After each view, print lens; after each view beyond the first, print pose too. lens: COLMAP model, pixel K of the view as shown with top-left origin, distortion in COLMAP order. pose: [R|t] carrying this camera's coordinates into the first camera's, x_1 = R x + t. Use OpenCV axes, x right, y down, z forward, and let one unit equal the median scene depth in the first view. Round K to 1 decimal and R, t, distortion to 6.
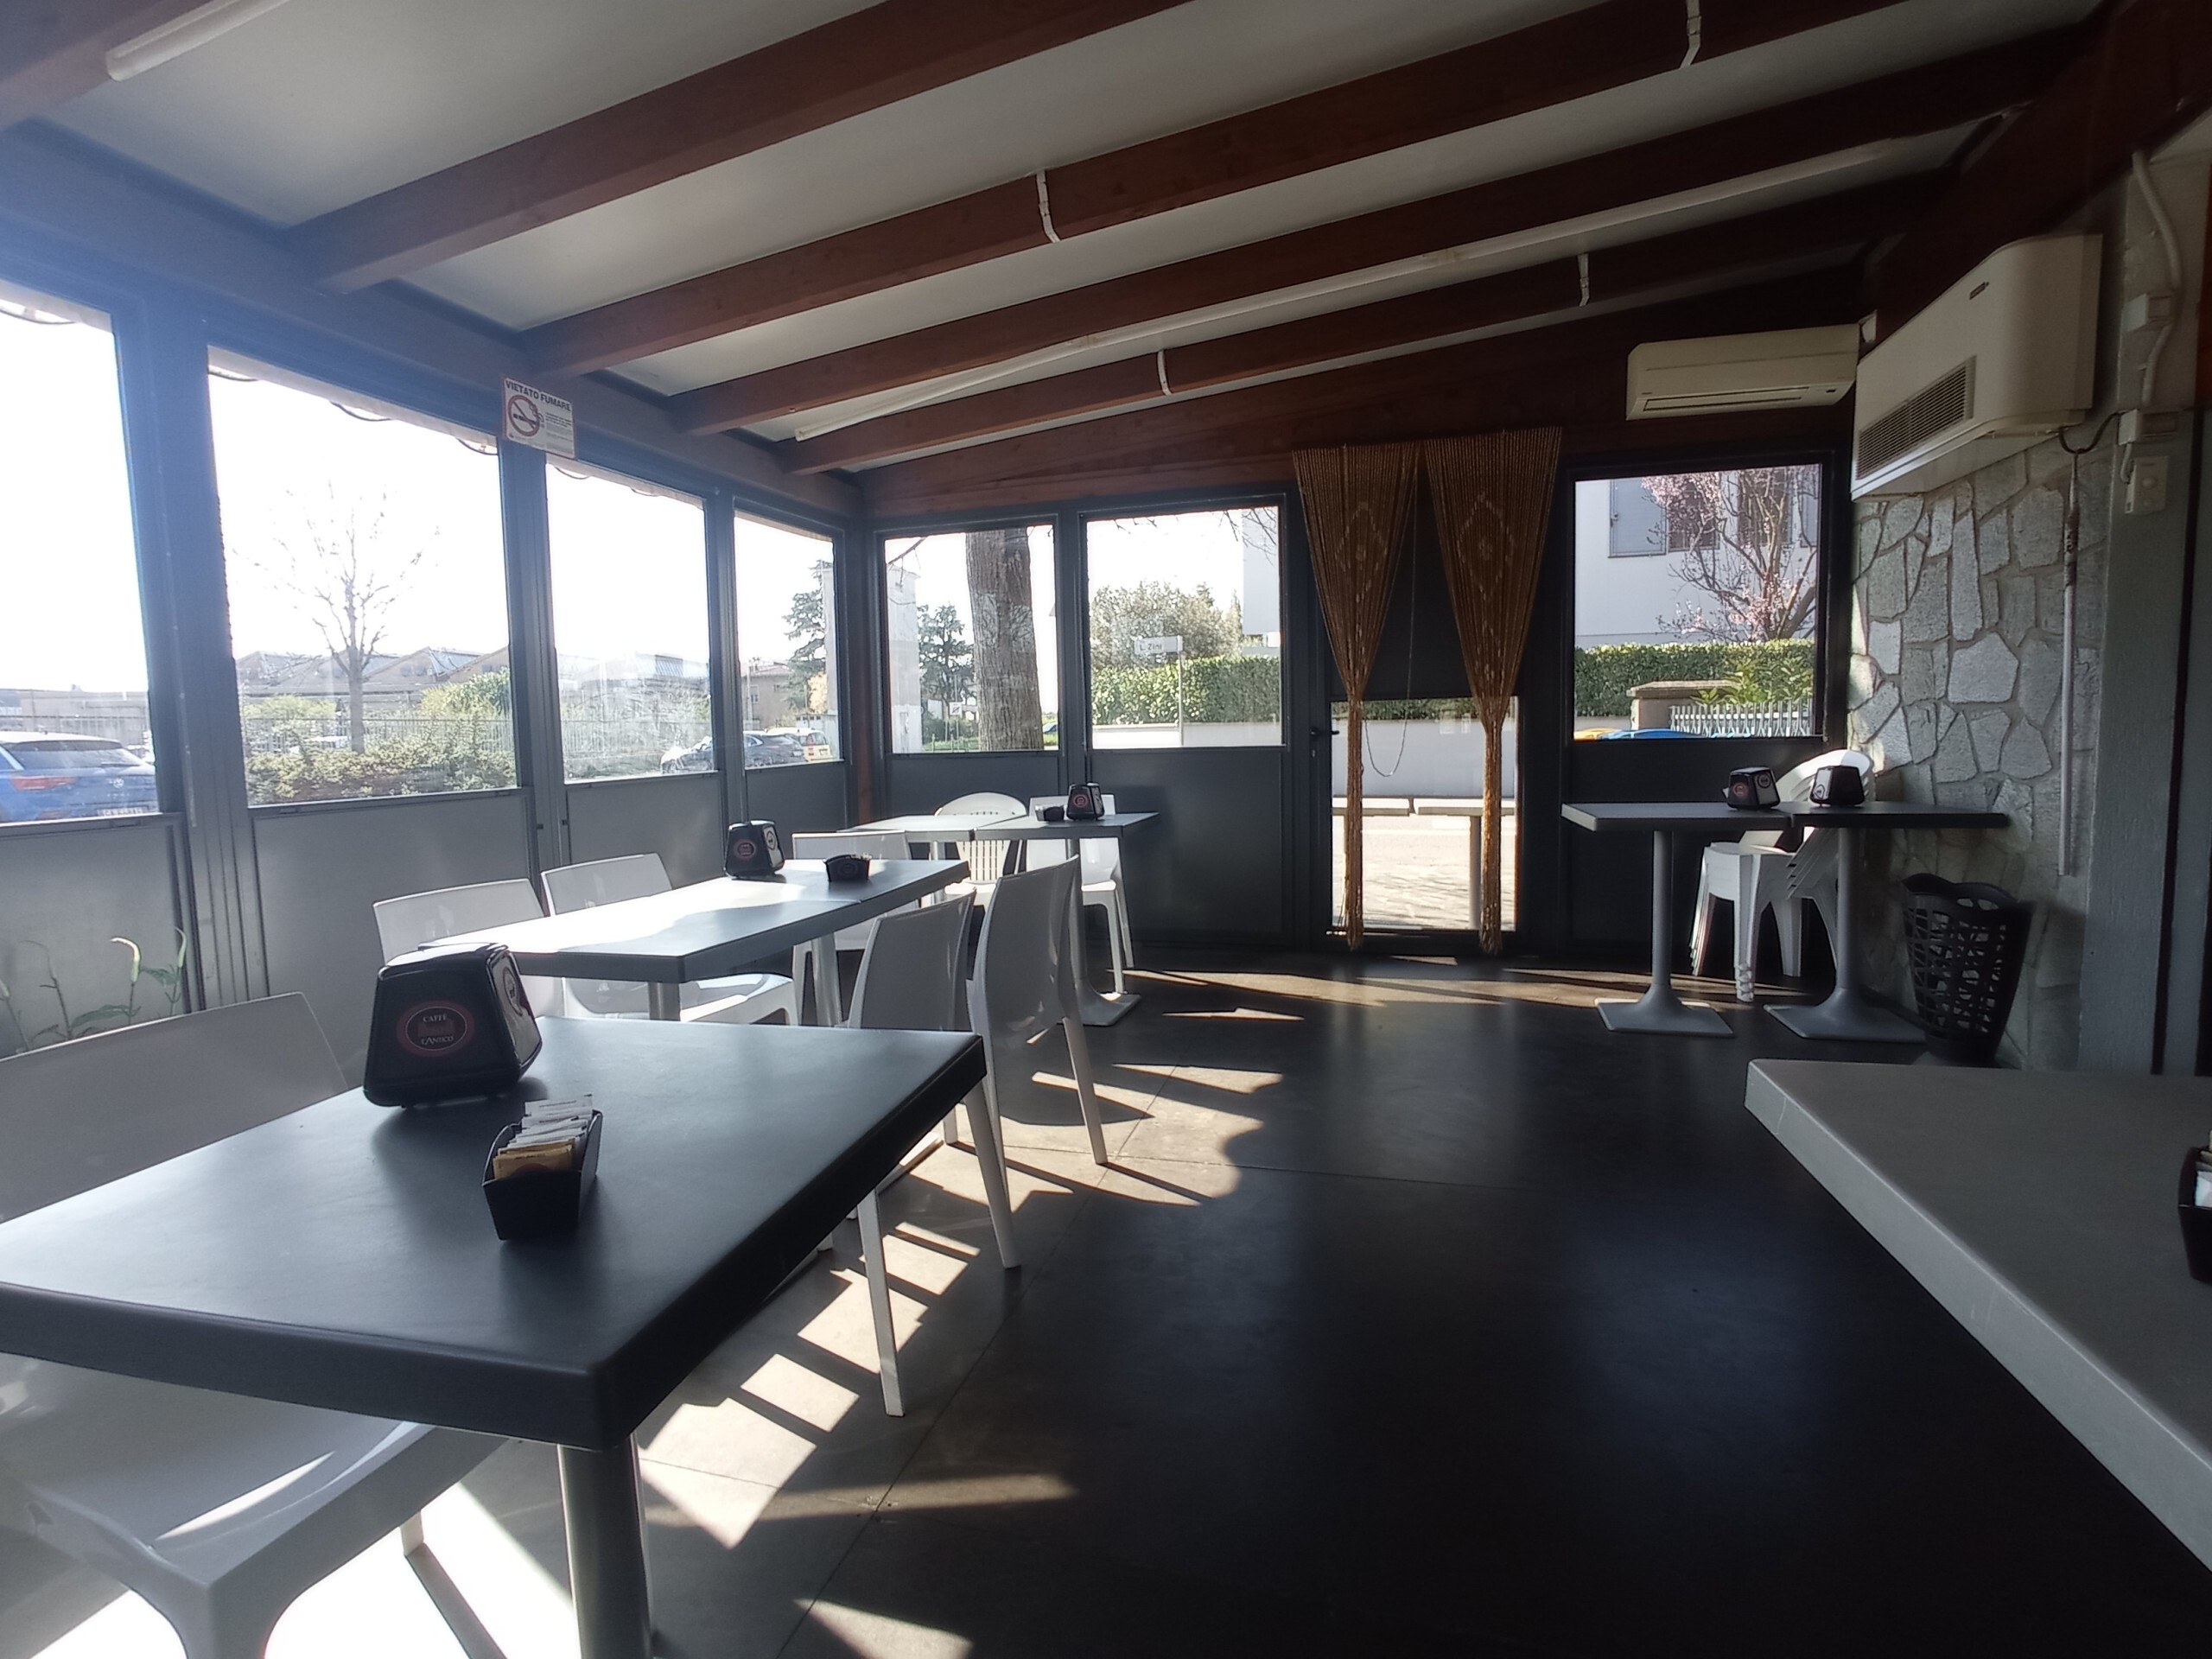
lens RADIAL K [[998.8, 0, 1108.3], [0, 998.8, 808.6], [0, 0, 1]] dist [-0.053615, 0.026142]
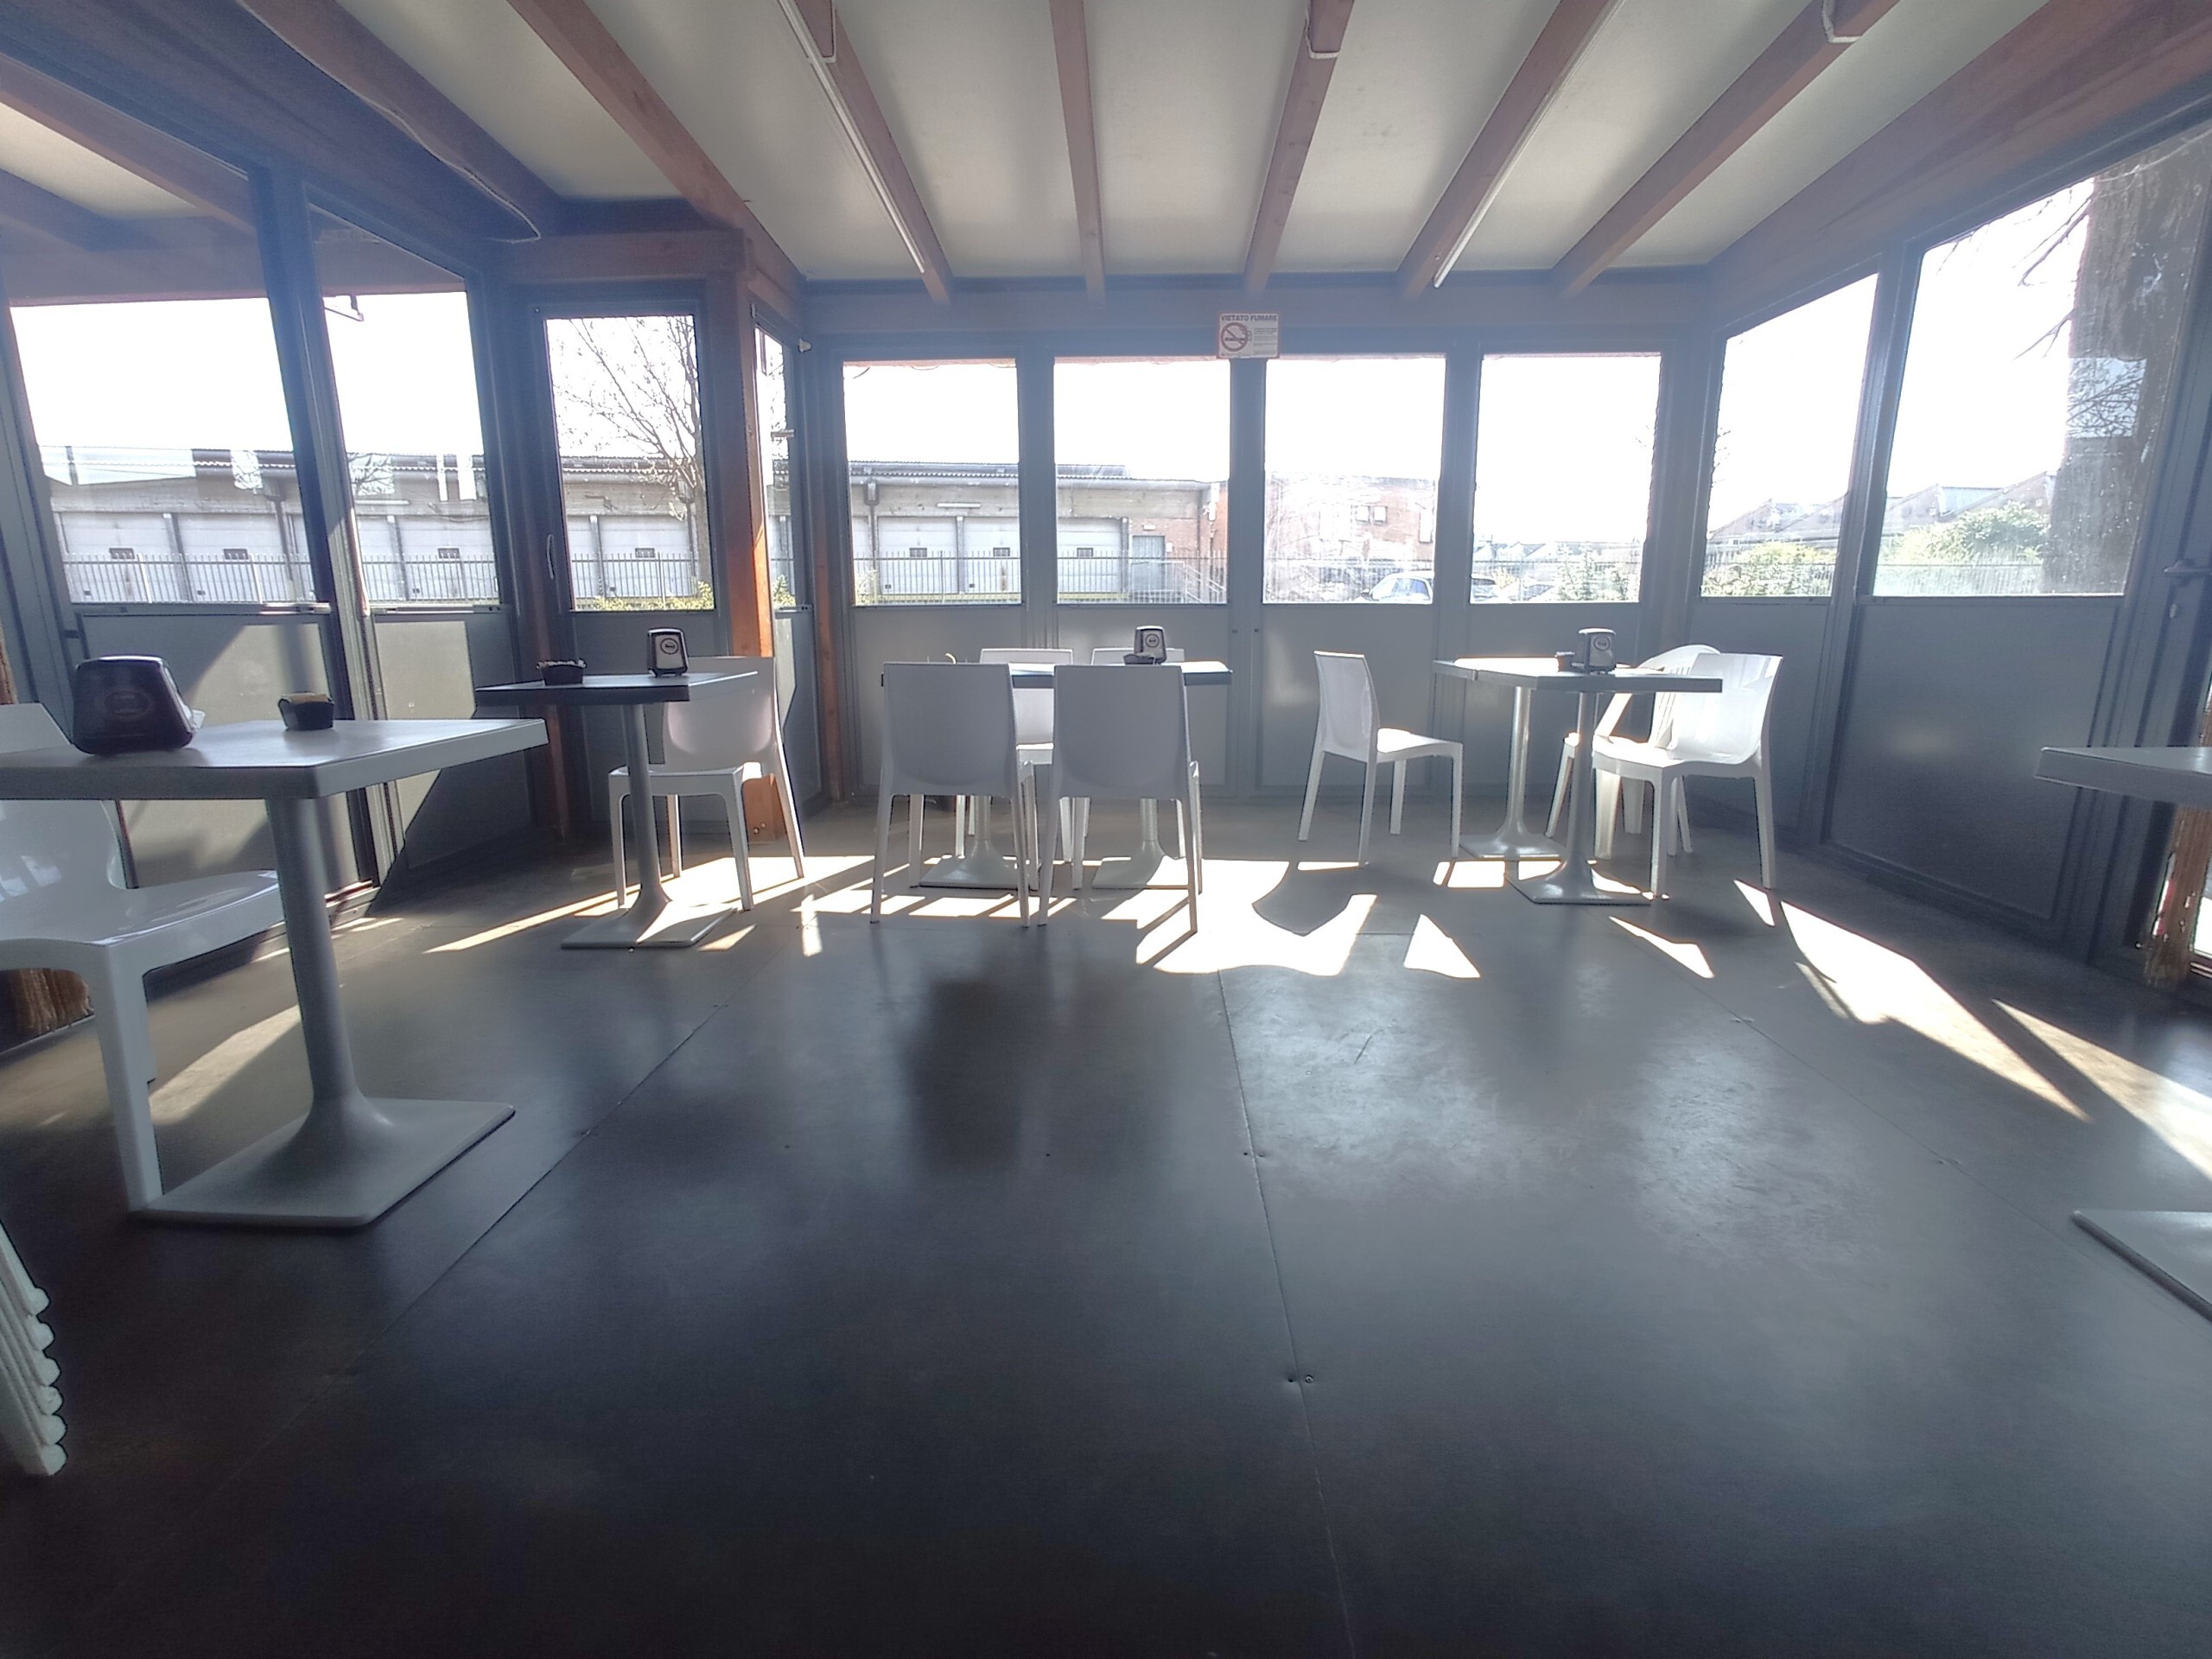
lens RADIAL K [[998.8, 0, 1108.3], [0, 998.8, 808.6], [0, 0, 1]] dist [-0.053615, 0.026142]
pose [[0.245853, 0.224061, -0.943055, 0.867879], [-0.077323, 0.974350, 0.211338, -0.025631], [0.966218, 0.020962, 0.256872, 0.480482]]
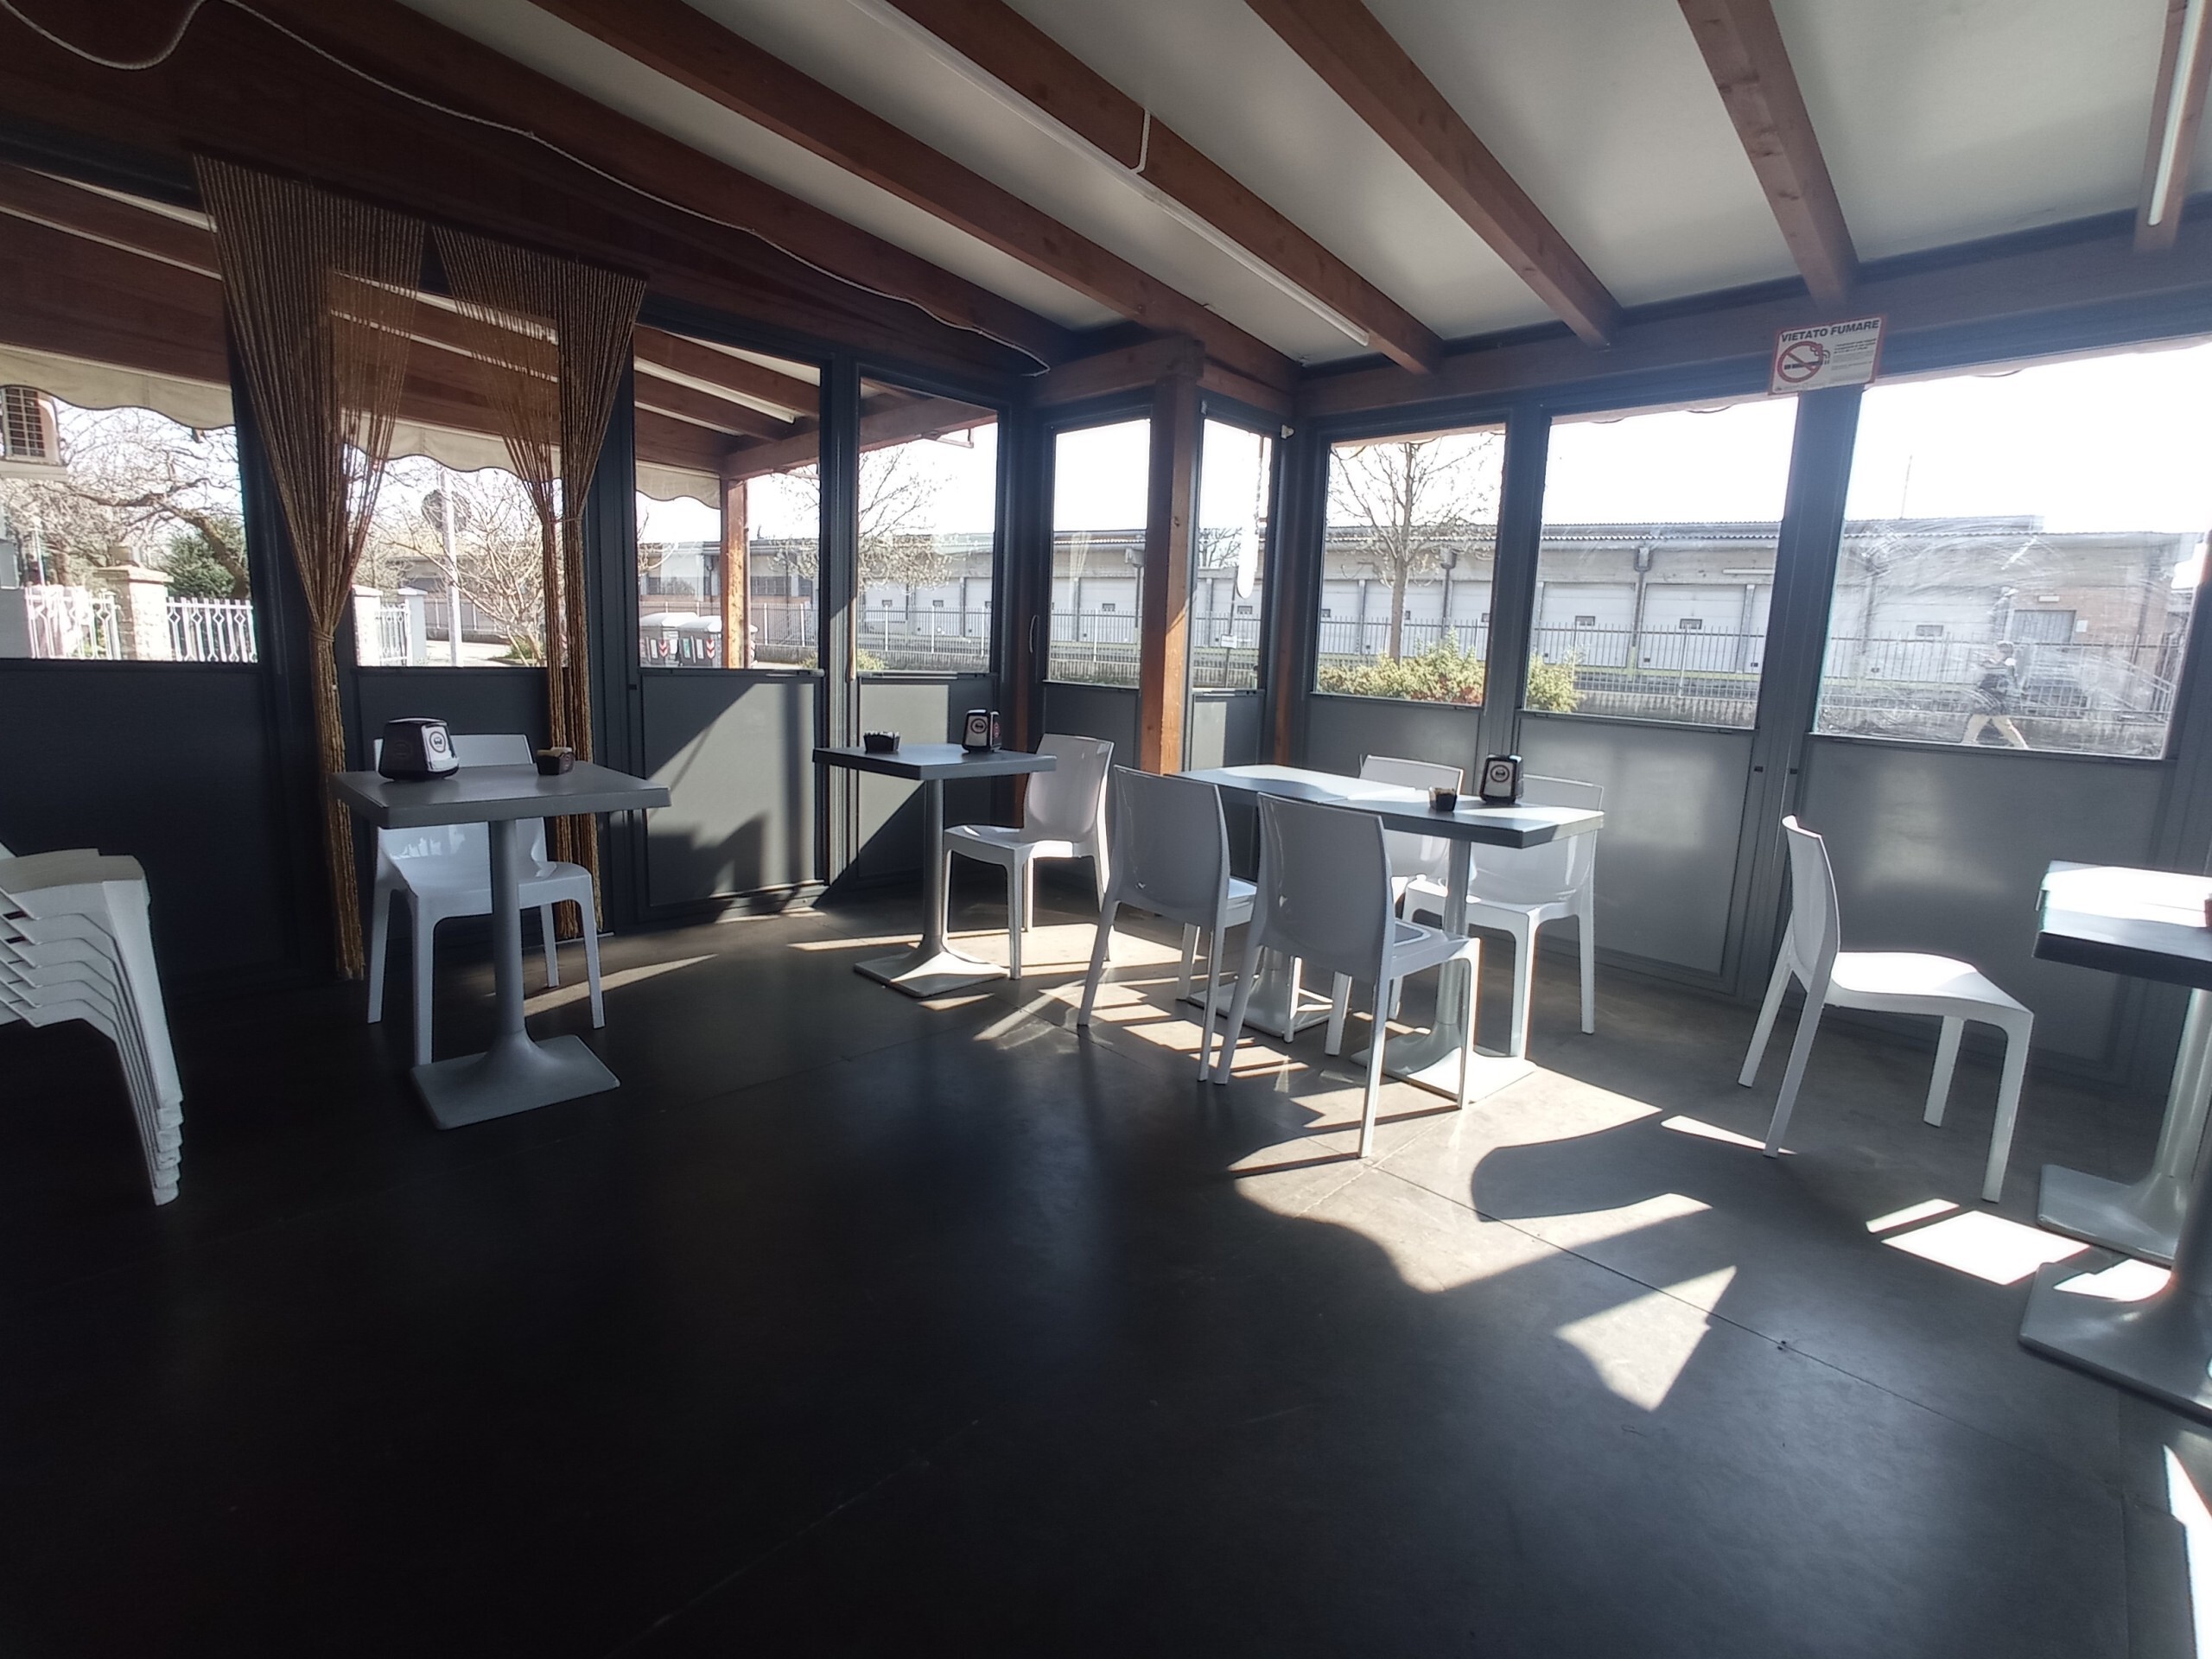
lens RADIAL K [[998.8, 0, 1108.3], [0, 998.8, 808.6], [0, 0, 1]] dist [-0.053615, 0.026142]
pose [[-0.482044, 0.148014, -0.863554, 0.691421], [-0.097987, 0.970336, 0.221014, -0.108857], [0.870650, 0.191156, -0.453242, 0.937381]]
